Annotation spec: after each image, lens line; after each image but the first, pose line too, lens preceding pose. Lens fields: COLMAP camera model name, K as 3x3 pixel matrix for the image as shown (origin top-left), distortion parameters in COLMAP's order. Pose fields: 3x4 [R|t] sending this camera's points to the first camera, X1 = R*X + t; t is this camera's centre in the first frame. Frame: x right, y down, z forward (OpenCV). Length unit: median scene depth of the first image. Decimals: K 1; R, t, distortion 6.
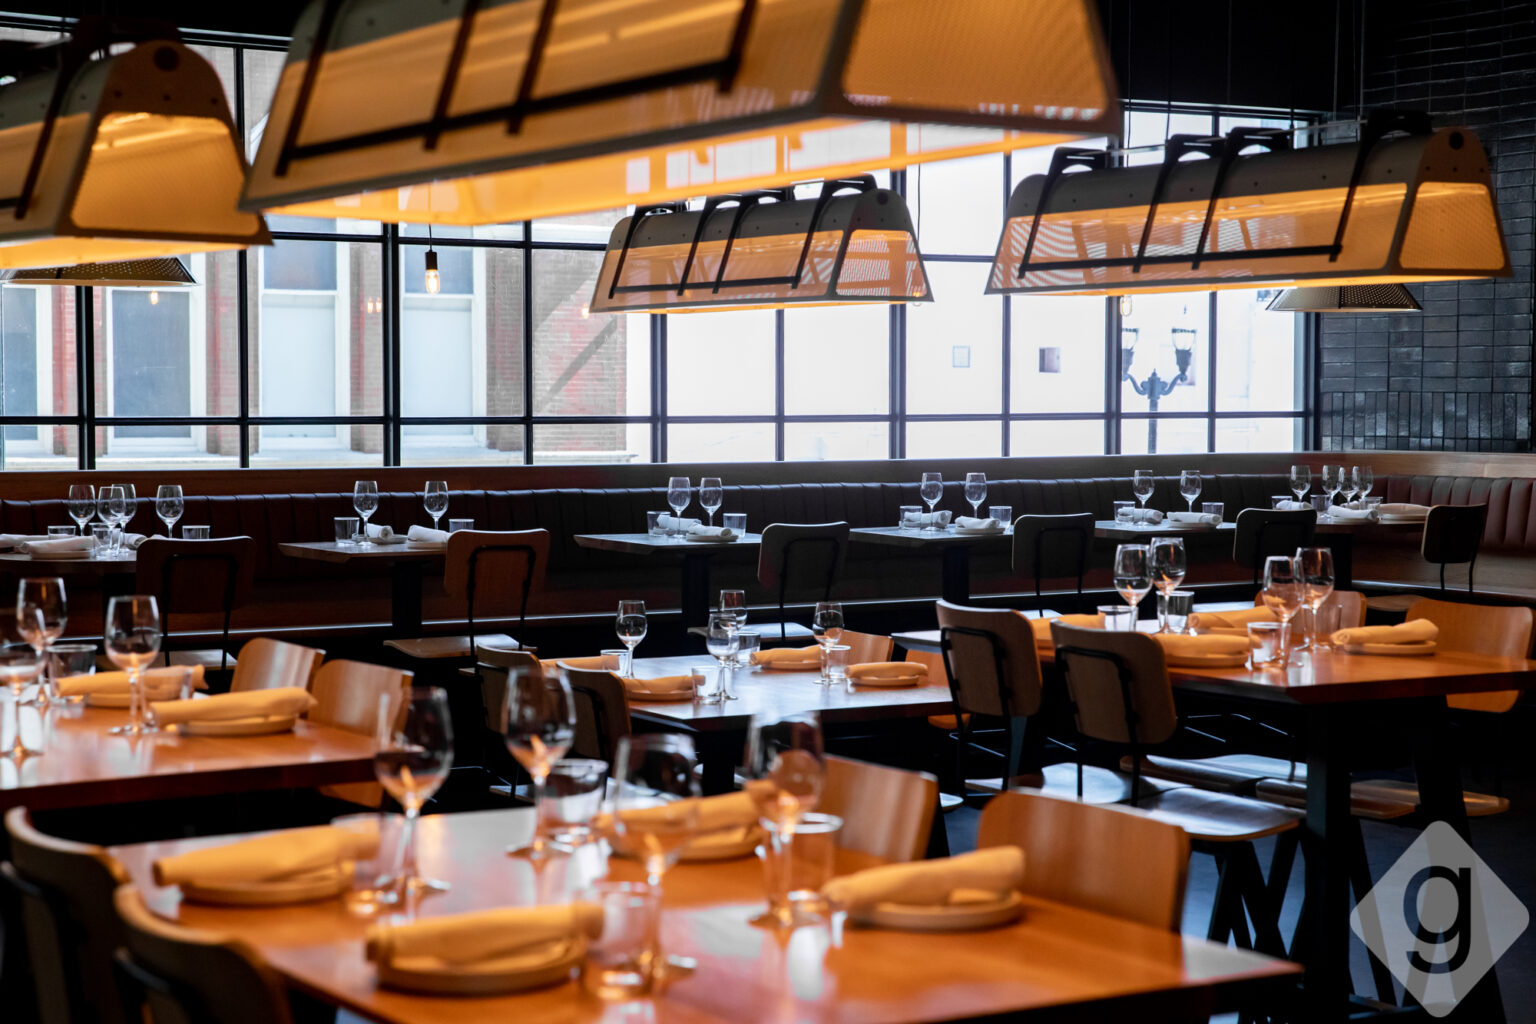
lens RADIAL K [[2884.9, 0, 768.0], [0, 2884.9, 512.0], [0, 0, 1]] dist [0.323883, 0.062309]
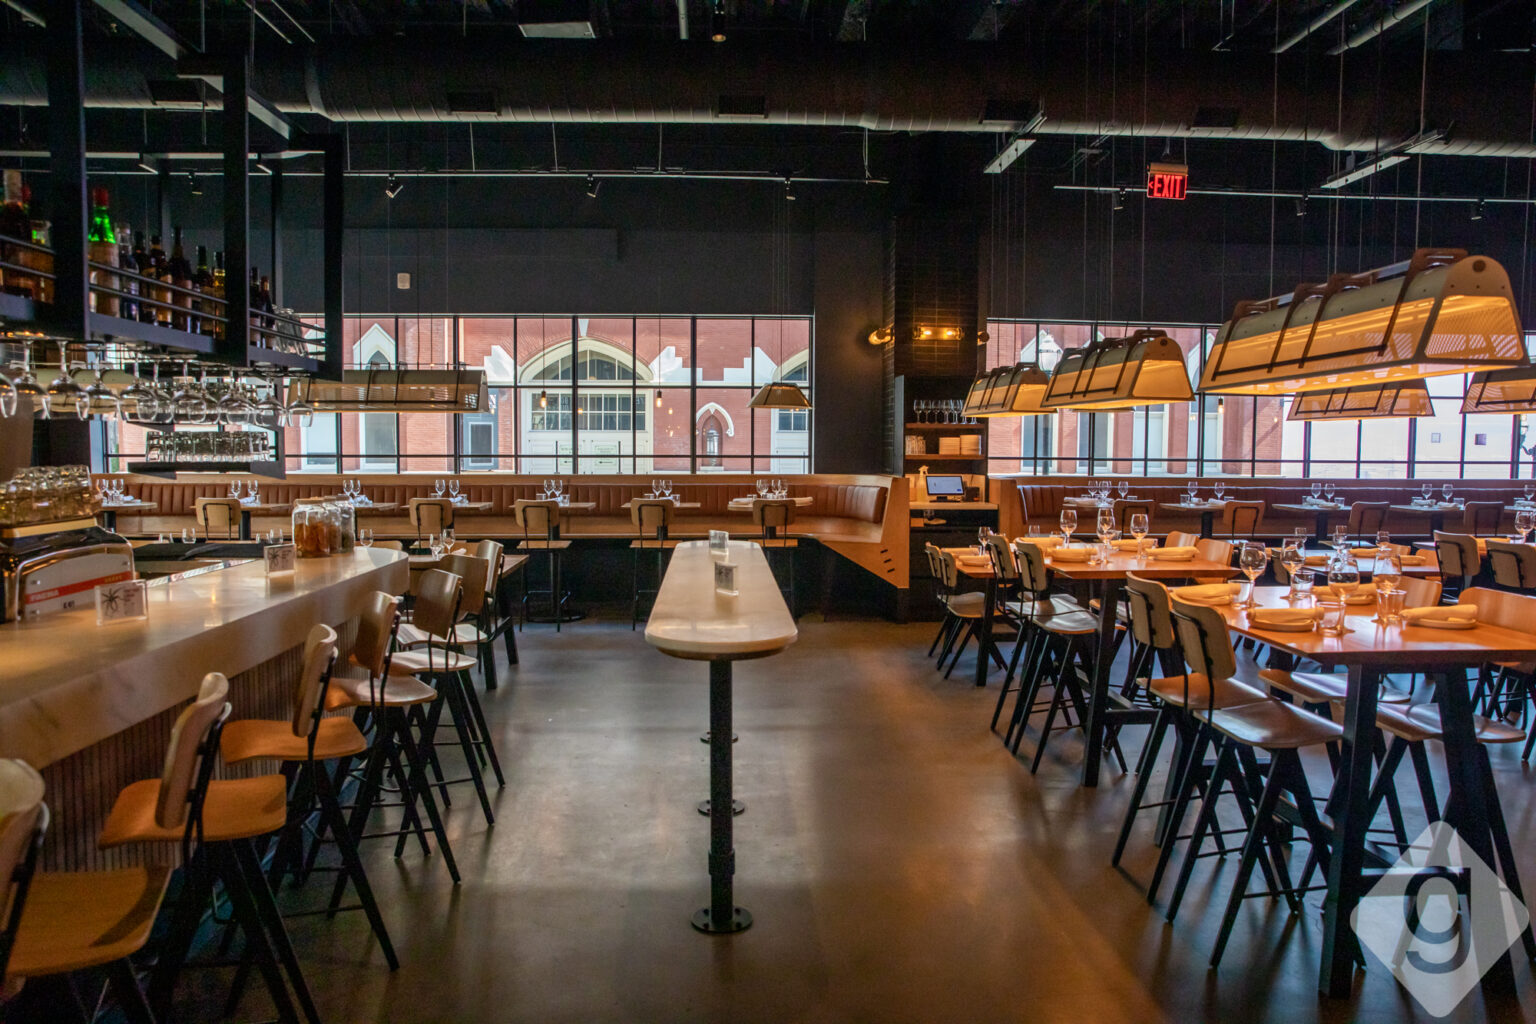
lens RADIAL K [[1064.2, 0, 766.3], [0, 1064.2, 517.9], [0, 0, 1]] dist [-0.108307, 0.097165]
pose [[0.874033, 0.037934, -0.484384, -0.009704], [-0.026333, 0.999181, 0.030734, 0.003526], [0.485153, -0.014108, 0.874315, -0.066656]]
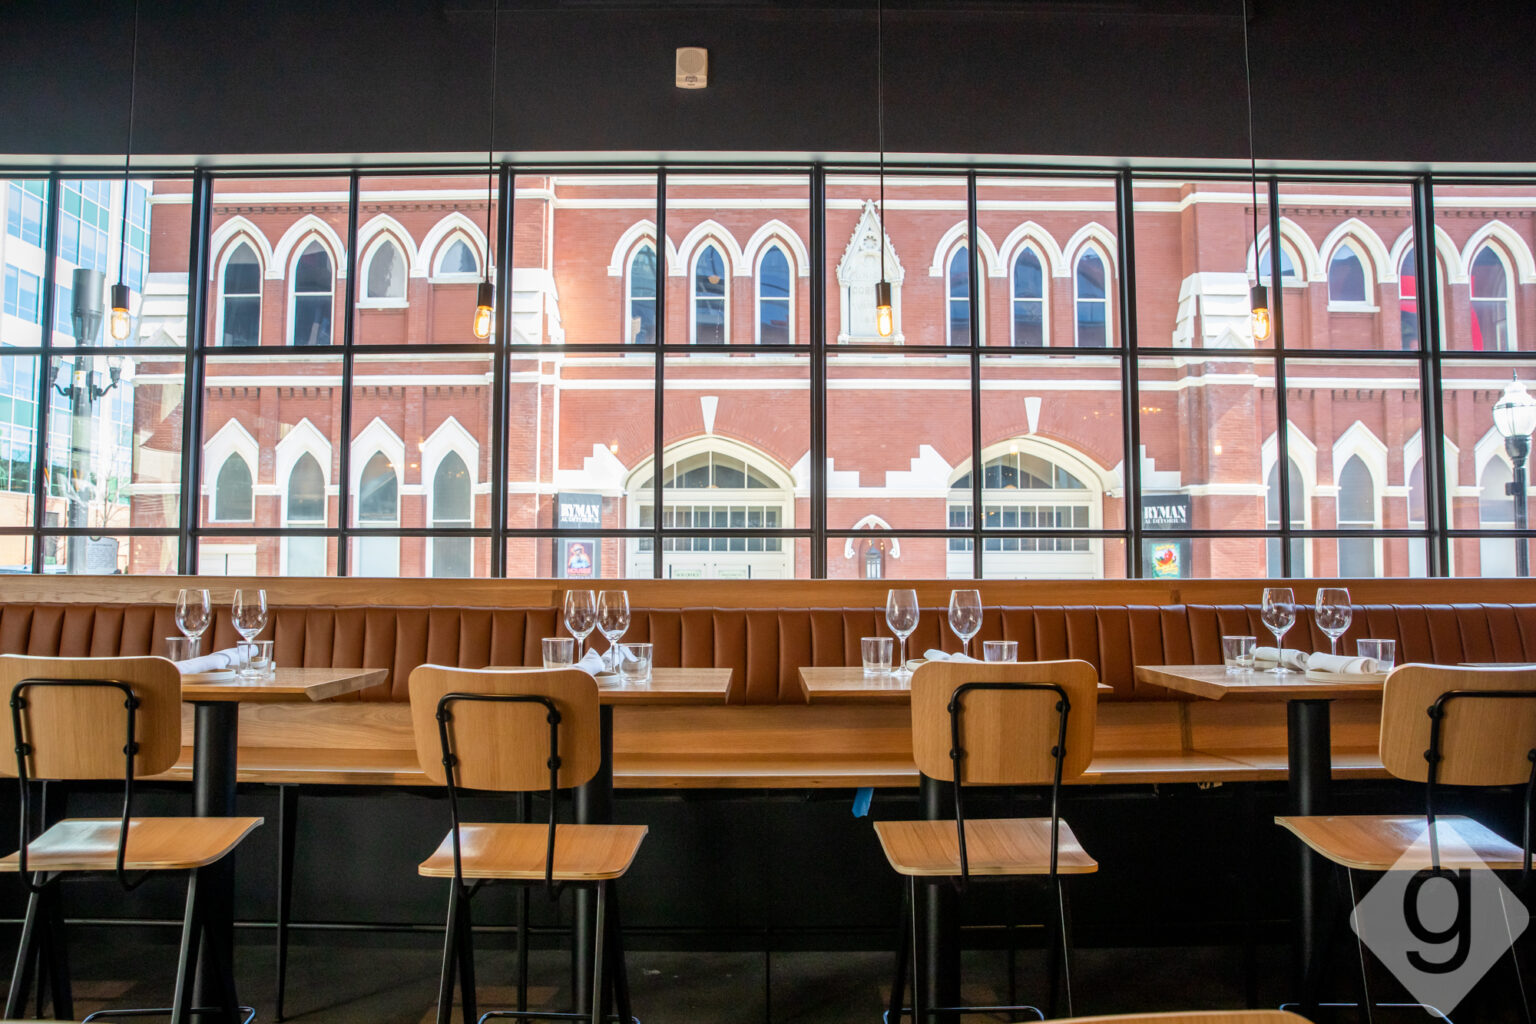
lens RADIAL K [[1064.2, 0, 766.3], [0, 1064.2, 517.9], [0, 0, 1]] dist [-0.108307, 0.097165]
pose [[0.858024, -0.031458, -0.512646, -2.860260], [-0.024426, 0.994494, -0.101908, 0.065182], [0.513029, 0.099961, 0.852531, 1.972437]]
